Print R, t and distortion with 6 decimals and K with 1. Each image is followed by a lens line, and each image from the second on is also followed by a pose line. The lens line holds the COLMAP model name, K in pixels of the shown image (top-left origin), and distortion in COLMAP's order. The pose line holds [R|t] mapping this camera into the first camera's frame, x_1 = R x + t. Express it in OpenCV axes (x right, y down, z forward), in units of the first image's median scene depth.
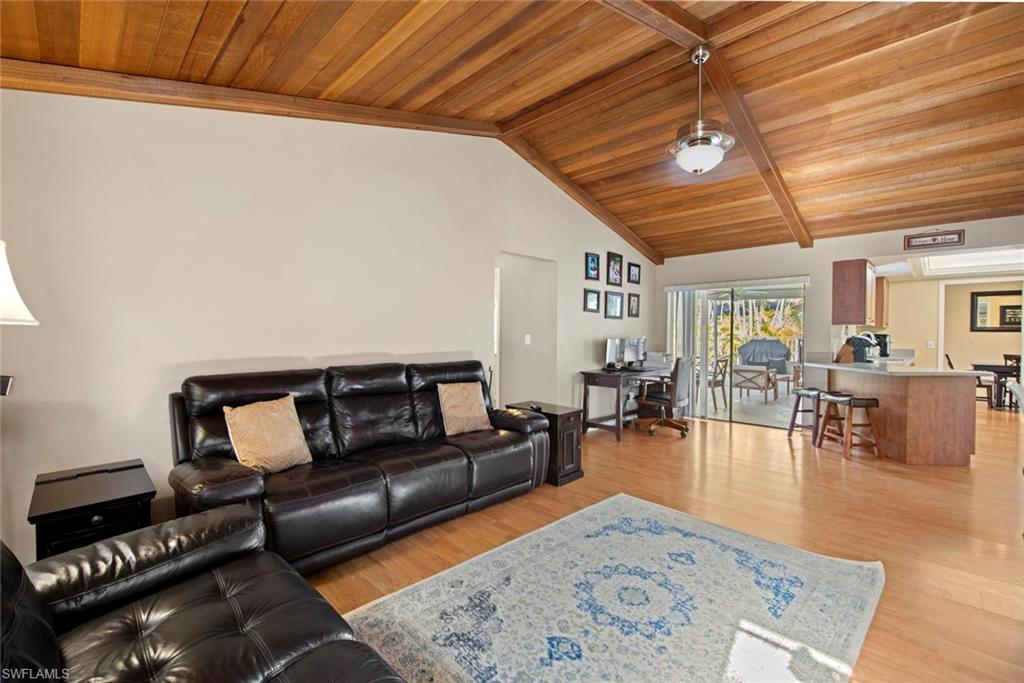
lens RADIAL K [[438.0, 0, 502.6], [0, 438.0, 339.8], [0, 0, 1]] dist [0.008438, -0.003346]
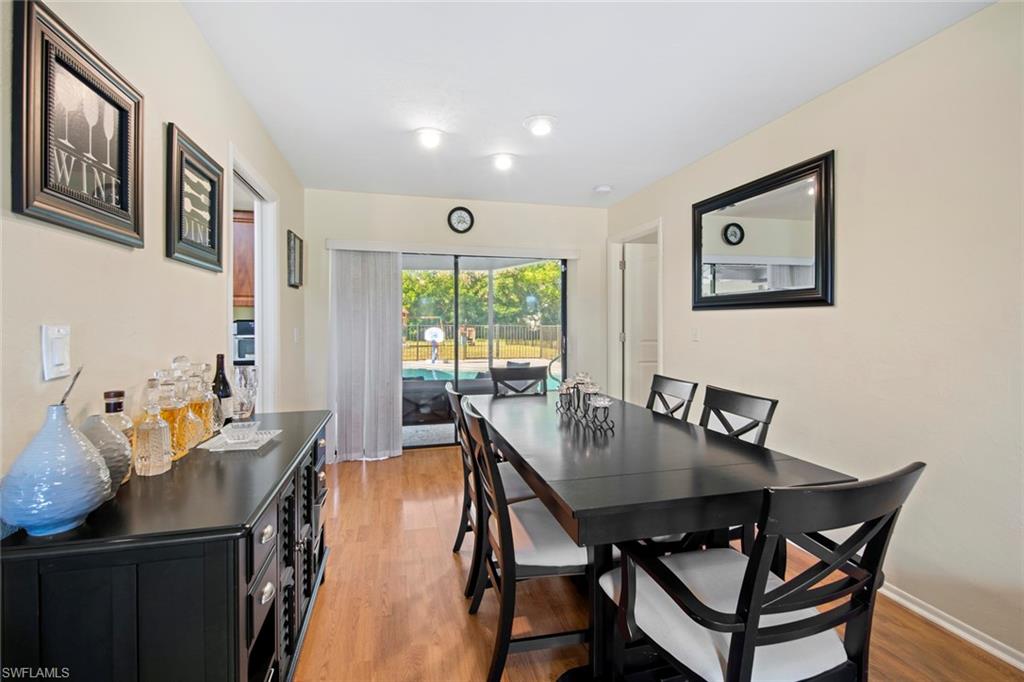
lens RADIAL K [[438.0, 0, 507.3], [0, 438.0, 331.8], [0, 0, 1]] dist [0.008438, -0.003346]
pose [[0.865446, -0.000175, -0.501002, 1.765593], [0.002017, 0.999993, 0.003135, -0.001079], [0.500998, -0.003724, 0.865440, 0.945615]]
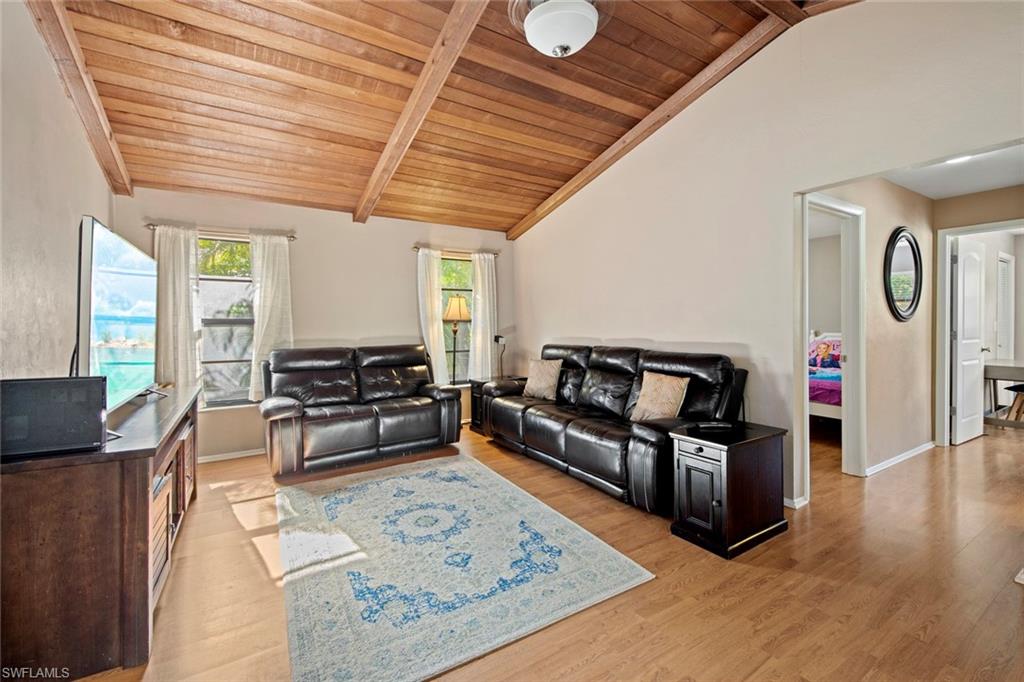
lens RADIAL K [[438.0, 0, 511.3], [0, 438.0, 326.9], [0, 0, 1]] dist [0.008438, -0.003346]
pose [[-0.229870, 0.003156, -0.973216, 0.572931], [-0.011860, 0.999911, 0.006044, -0.001754], [0.973149, 0.012931, -0.229812, 0.585605]]
